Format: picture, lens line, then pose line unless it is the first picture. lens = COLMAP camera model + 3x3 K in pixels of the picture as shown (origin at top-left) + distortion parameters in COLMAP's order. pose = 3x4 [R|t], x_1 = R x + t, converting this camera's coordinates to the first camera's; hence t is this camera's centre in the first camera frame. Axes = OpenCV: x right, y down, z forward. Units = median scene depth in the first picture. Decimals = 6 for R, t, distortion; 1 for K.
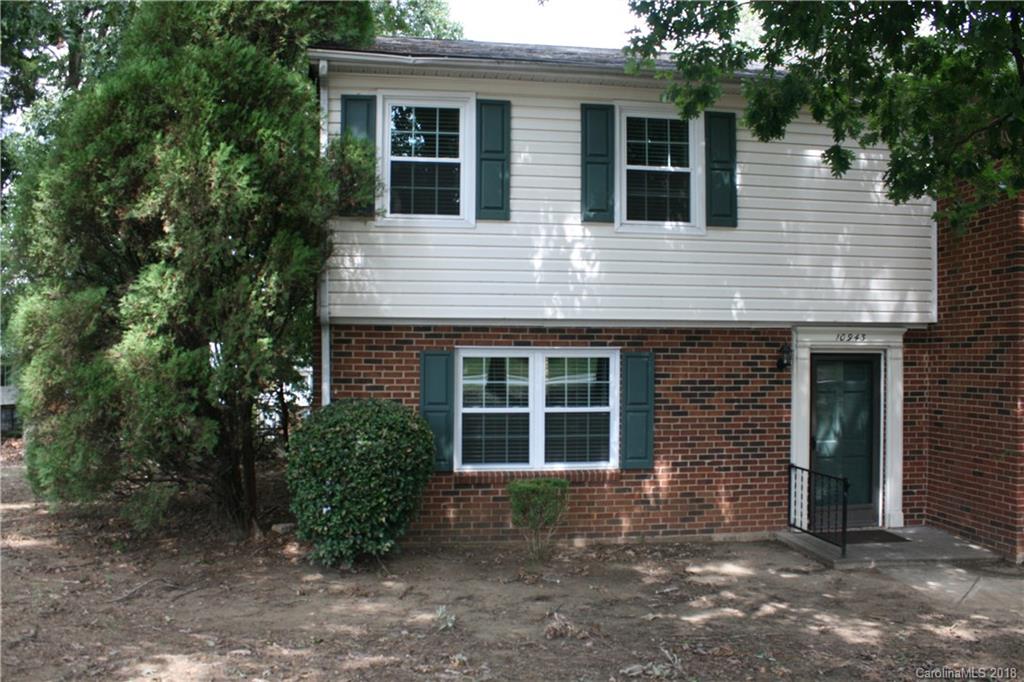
lens RADIAL K [[839.4, 0, 512.0], [0, 839.4, 341.0], [0, 0, 1]] dist [-0.166785, 0.130140]
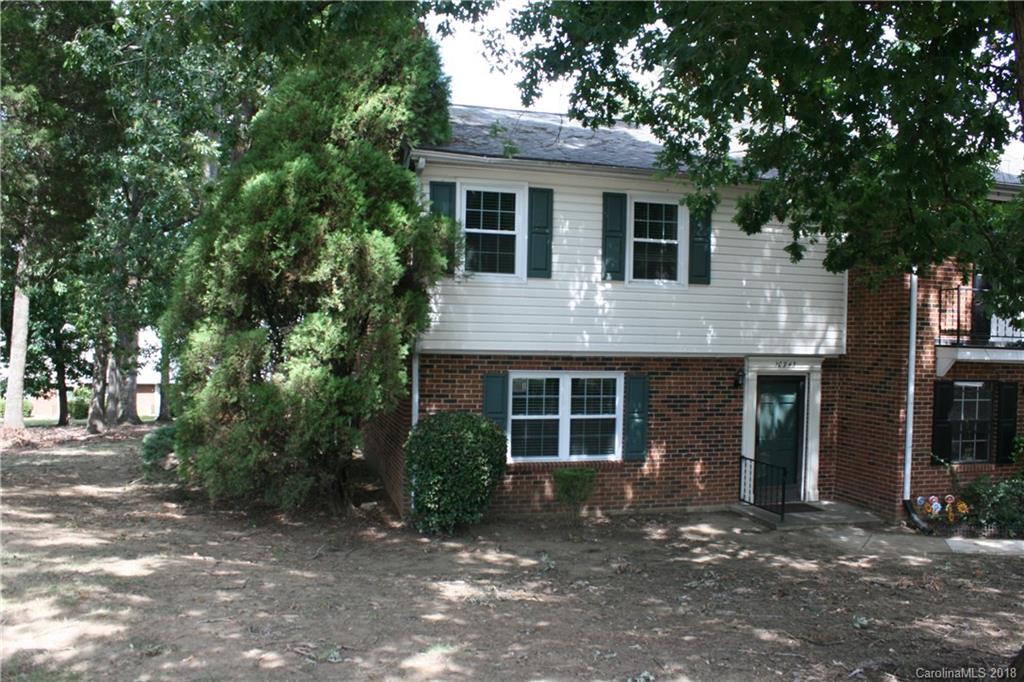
lens RADIAL K [[839.4, 0, 512.0], [0, 839.4, 341.0], [0, 0, 1]] dist [-0.166785, 0.130140]
pose [[0.991961, 0.014728, 0.125682, -0.229438], [-0.018236, 0.999474, 0.026811, -0.076127], [-0.125221, -0.028887, 0.991708, -0.335676]]
